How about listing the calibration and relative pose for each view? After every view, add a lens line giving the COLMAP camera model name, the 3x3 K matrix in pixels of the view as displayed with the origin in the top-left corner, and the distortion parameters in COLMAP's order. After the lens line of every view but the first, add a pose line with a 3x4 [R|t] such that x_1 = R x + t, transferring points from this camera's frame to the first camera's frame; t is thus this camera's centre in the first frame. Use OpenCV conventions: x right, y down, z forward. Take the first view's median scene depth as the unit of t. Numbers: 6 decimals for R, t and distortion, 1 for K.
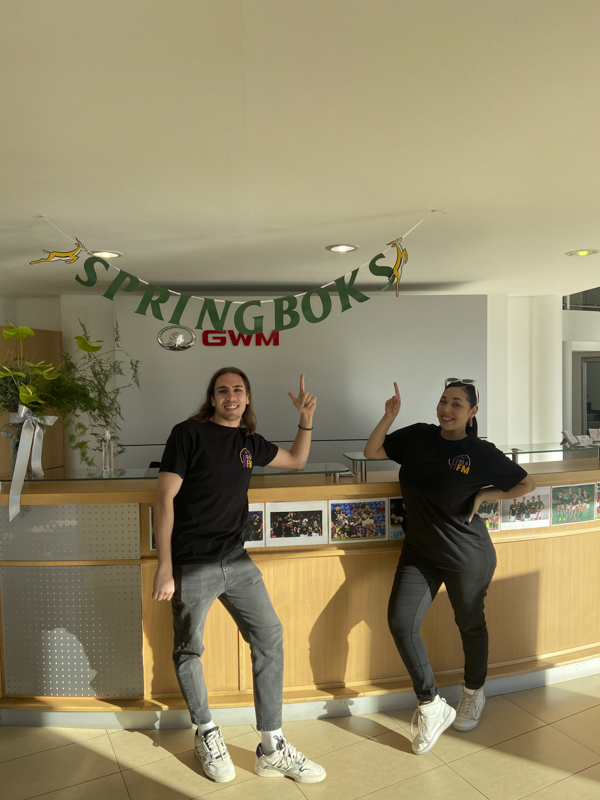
lens RADIAL K [[597.4, 0, 312.9], [0, 597.4, 404.5], [0, 0, 1]] dist [0.090802, -0.124051]
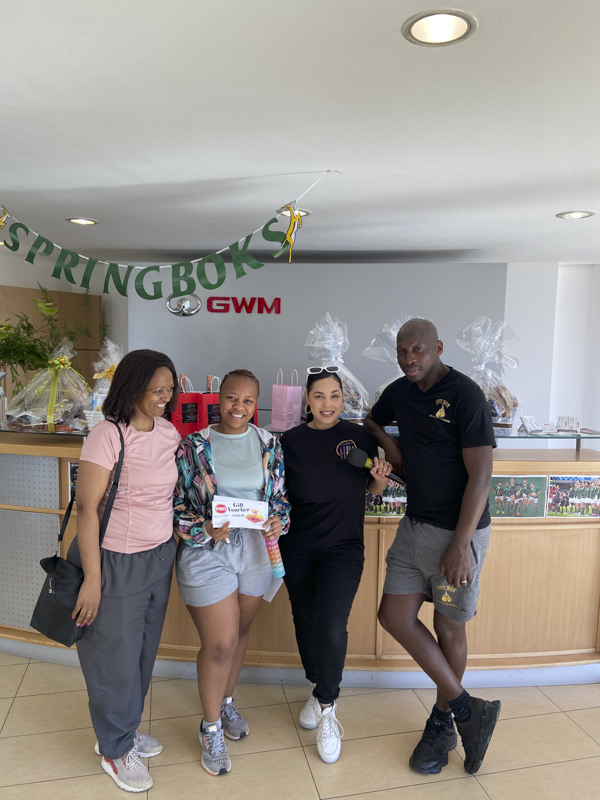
lens RADIAL K [[597.4, 0, 312.9], [0, 597.4, 404.5], [0, 0, 1]] dist [0.090802, -0.124051]
pose [[0.972833, 0.059675, -0.223684, 0.398662], [-0.048385, 0.997279, 0.055622, -0.011248], [0.226395, -0.043288, 0.973073, 0.068986]]
